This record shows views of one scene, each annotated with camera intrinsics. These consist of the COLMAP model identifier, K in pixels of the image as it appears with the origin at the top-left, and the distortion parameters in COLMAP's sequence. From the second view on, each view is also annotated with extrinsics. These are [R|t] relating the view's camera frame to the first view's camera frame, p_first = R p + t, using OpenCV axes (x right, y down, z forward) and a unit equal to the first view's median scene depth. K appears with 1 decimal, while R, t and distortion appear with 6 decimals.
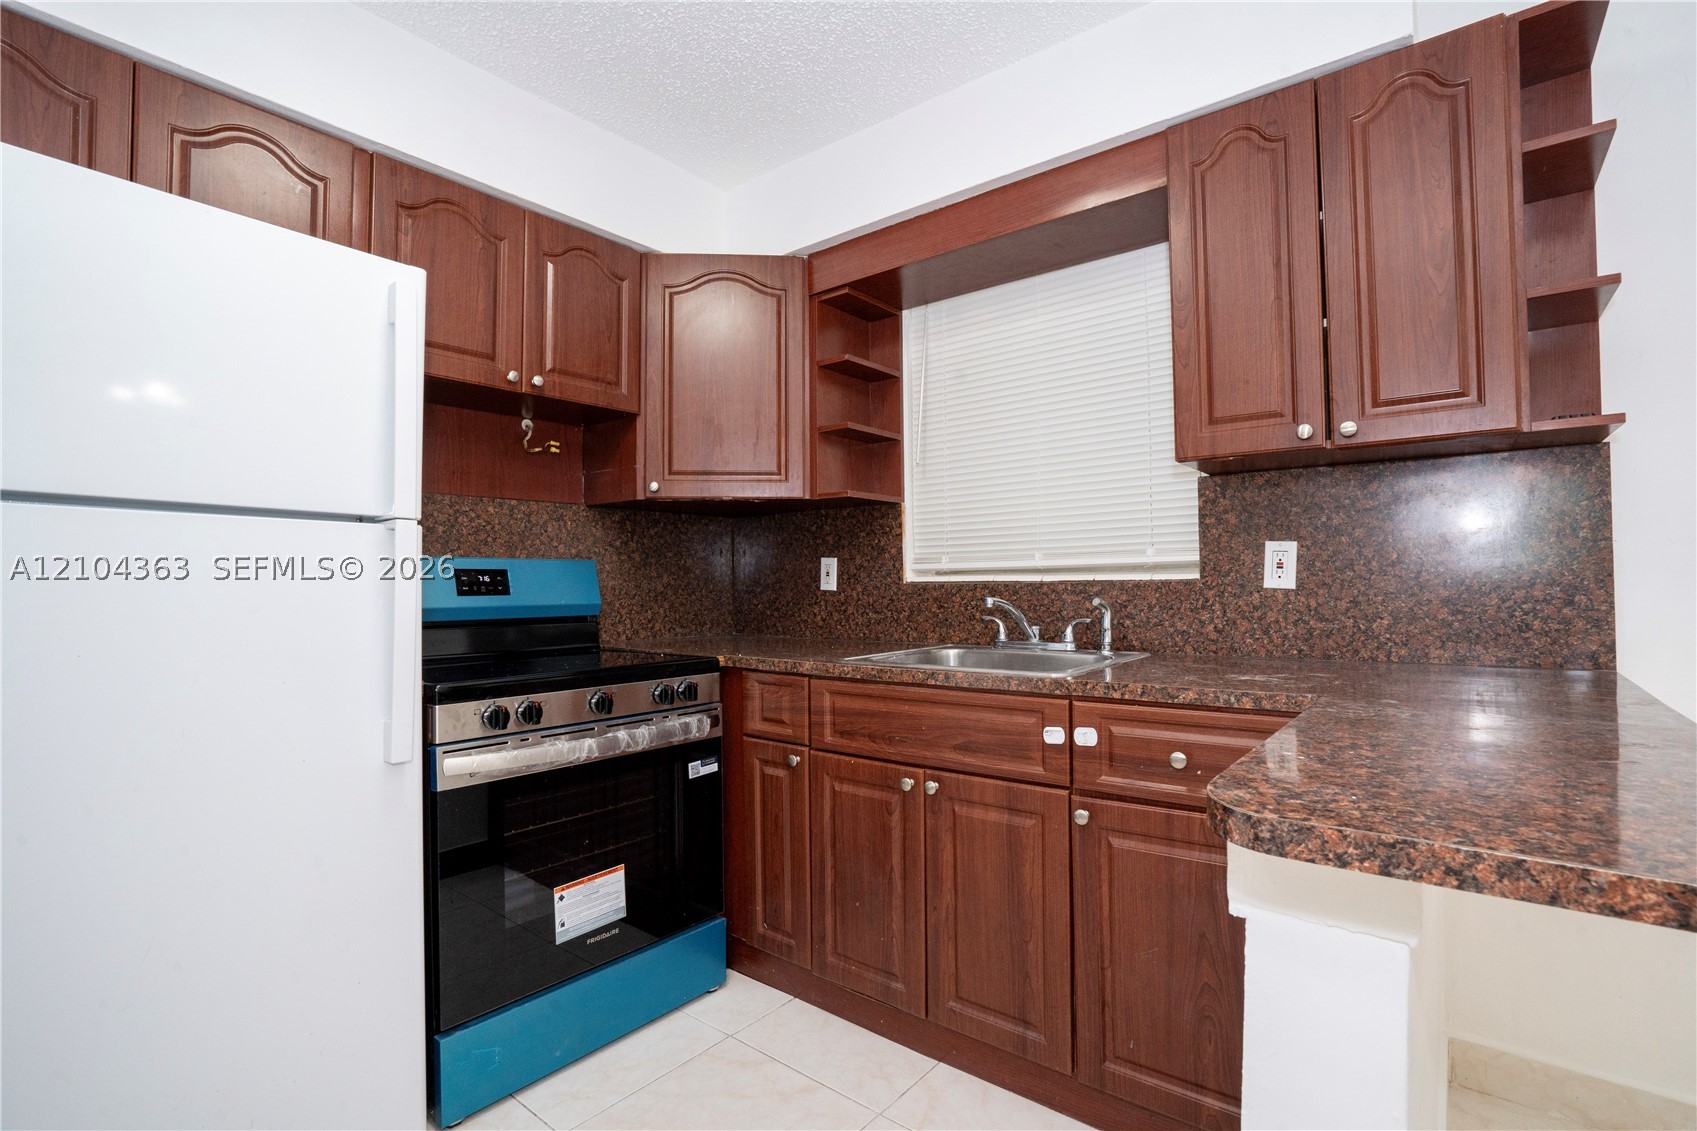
lens RADIAL K [[785.1, 0, 848.6], [0, 785.1, 570.4], [0, 0, 1]] dist [-0.056918, 0.021885]
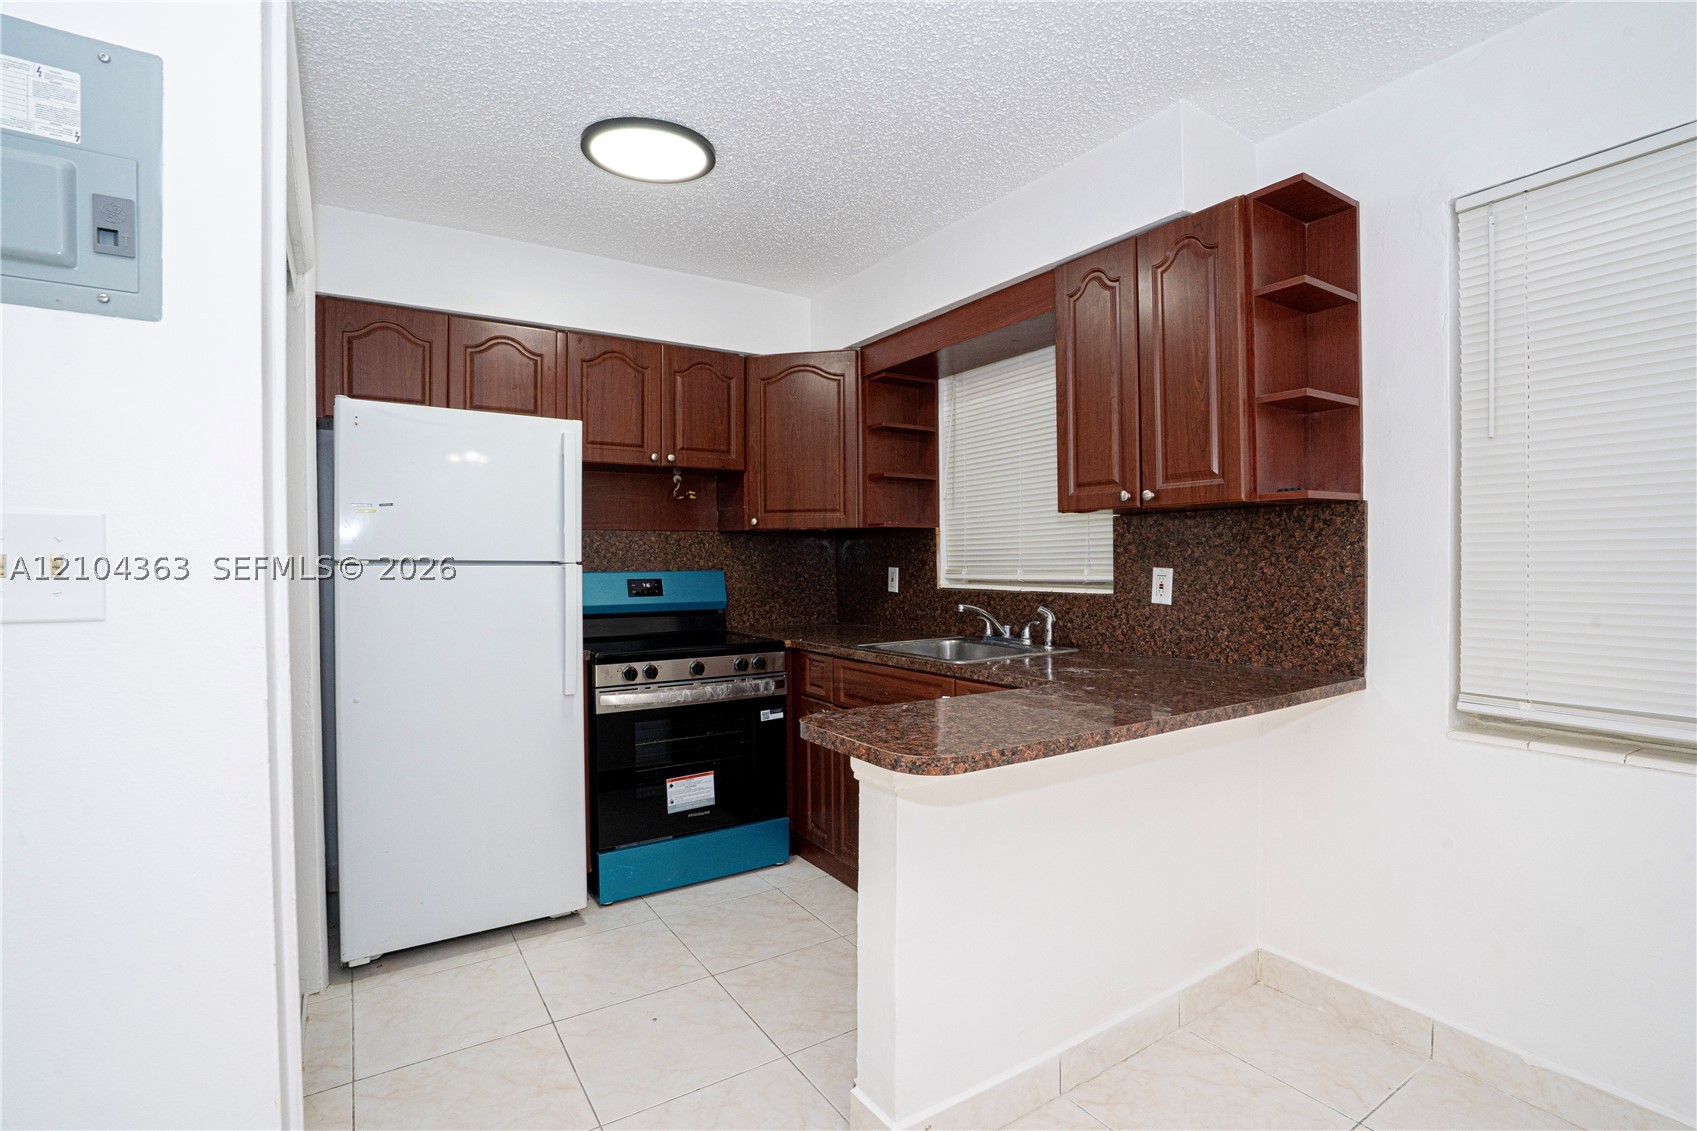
lens RADIAL K [[785.1, 0, 848.6], [0, 785.1, 570.4], [0, 0, 1]] dist [-0.056918, 0.021885]
pose [[0.951864, 0.005019, -0.306479, 0.443581], [0.004193, 0.999559, 0.029392, -0.072100], [0.306491, -0.029263, 0.951424, -0.401476]]
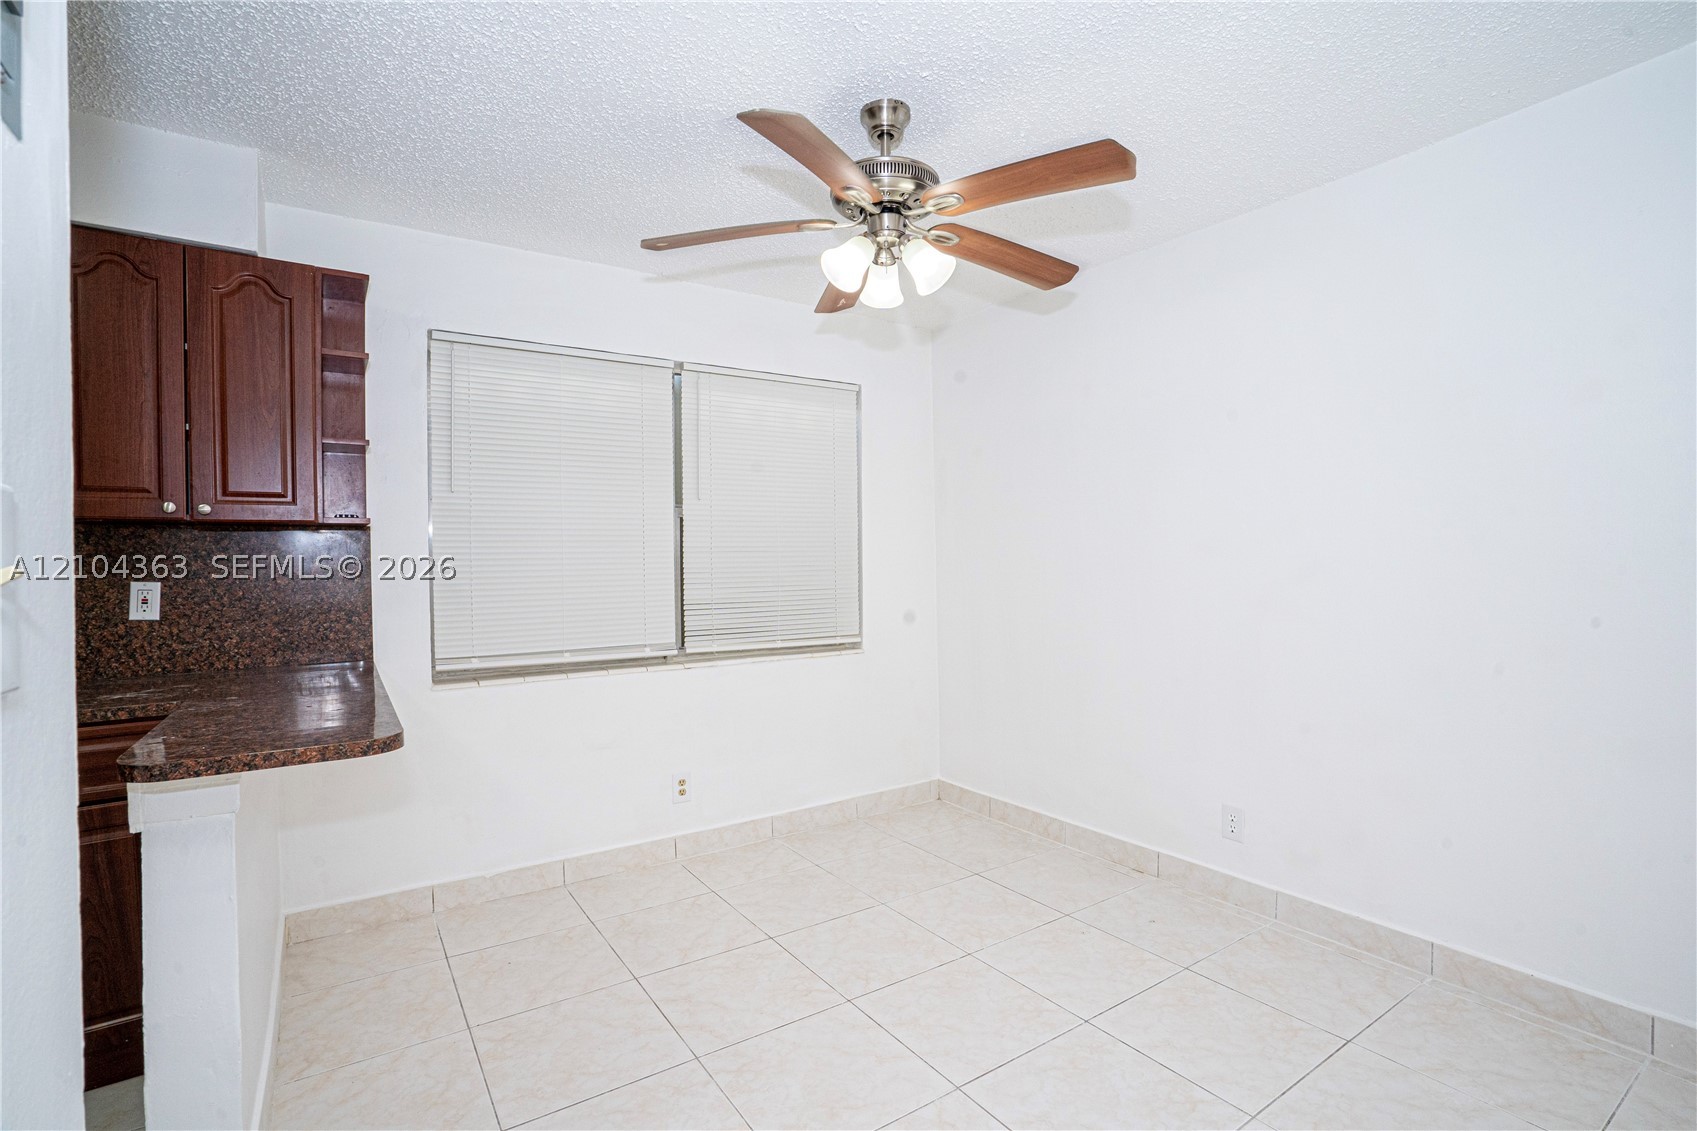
lens RADIAL K [[785.1, 0, 848.6], [0, 785.1, 570.4], [0, 0, 1]] dist [-0.056918, 0.021885]
pose [[0.294969, -0.006819, 0.955482, -0.265503], [-0.006109, 0.999941, 0.009022, -0.072101], [-0.955487, -0.008498, 0.294910, -0.427124]]
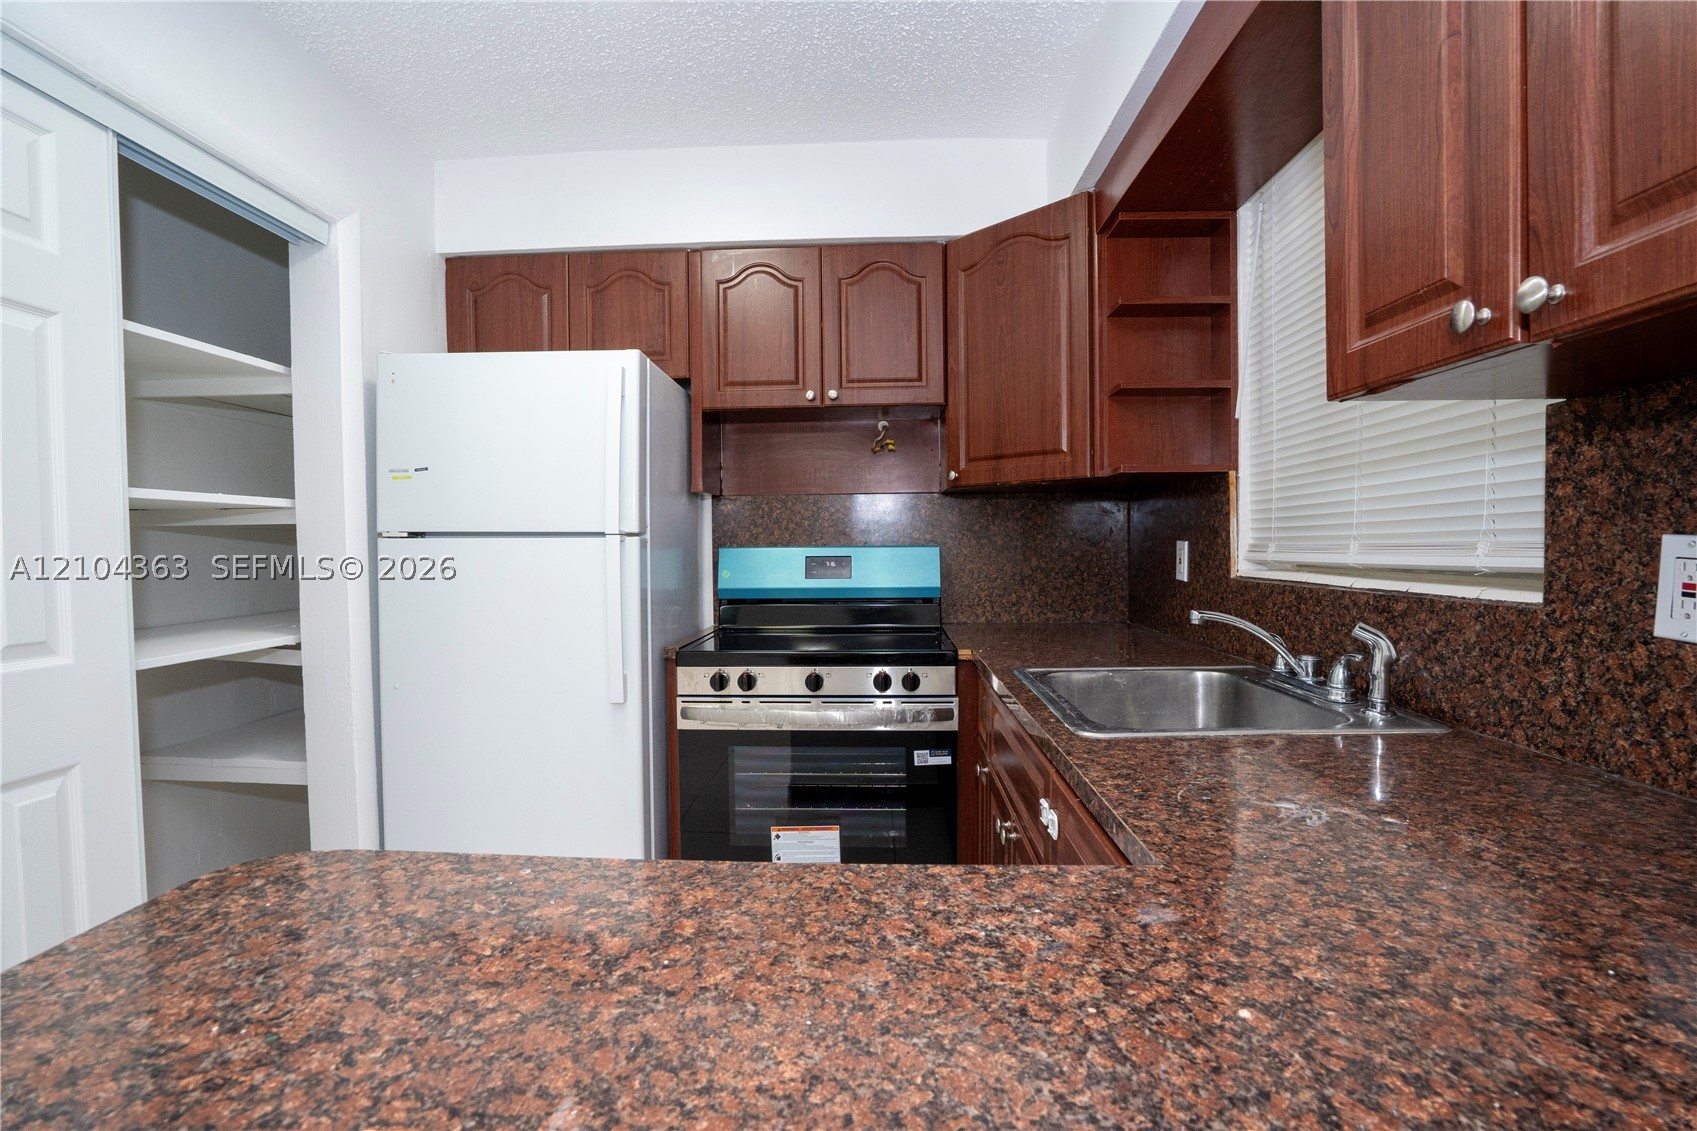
lens RADIAL K [[785.1, 0, 848.6], [0, 785.1, 570.4], [0, 0, 1]] dist [-0.056918, 0.021885]
pose [[0.598817, 0.029969, -0.800325, 0.596828], [0.018038, 0.998541, 0.050888, -0.047117], [0.800683, -0.044909, 0.597403, 0.342874]]
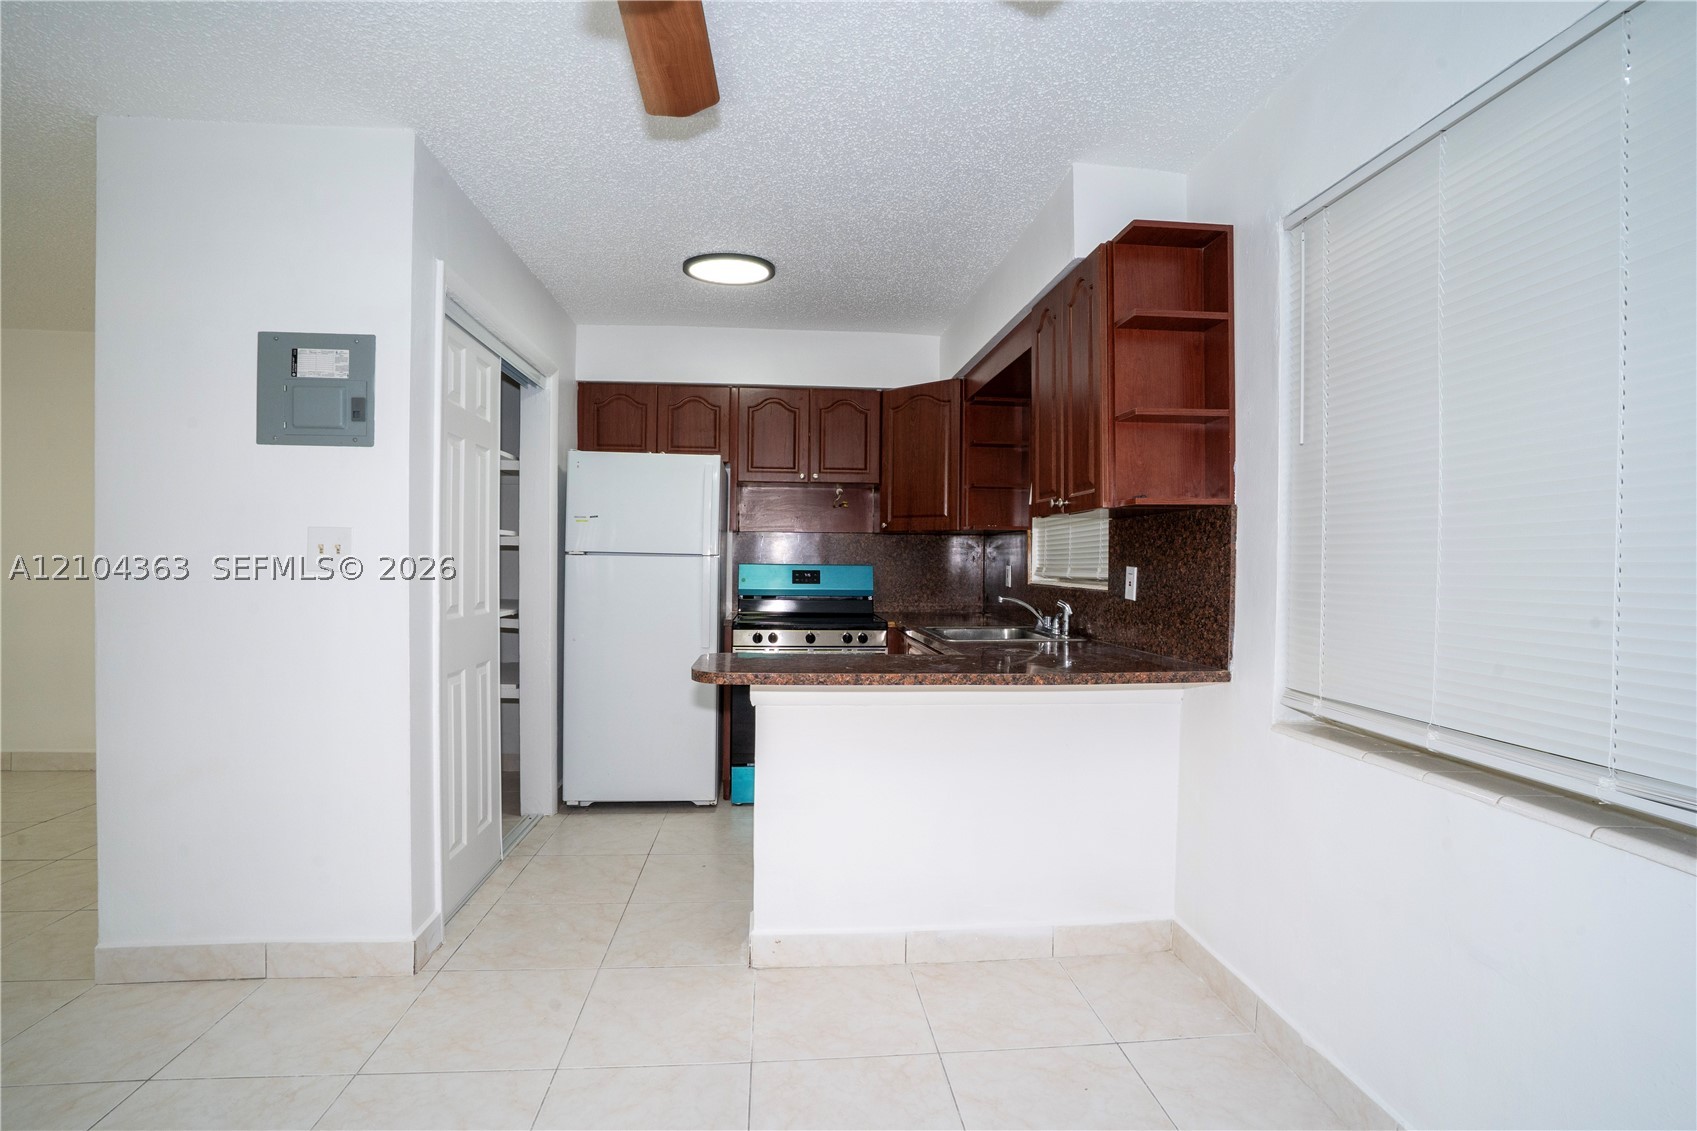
lens RADIAL K [[785.1, 0, 848.6], [0, 785.1, 570.4], [0, 0, 1]] dist [-0.056918, 0.021885]
pose [[0.701136, 0.023540, -0.712639, 1.184351], [-0.004022, 0.999570, 0.029060, -0.068982], [0.713016, -0.017509, 0.700929, -0.375700]]
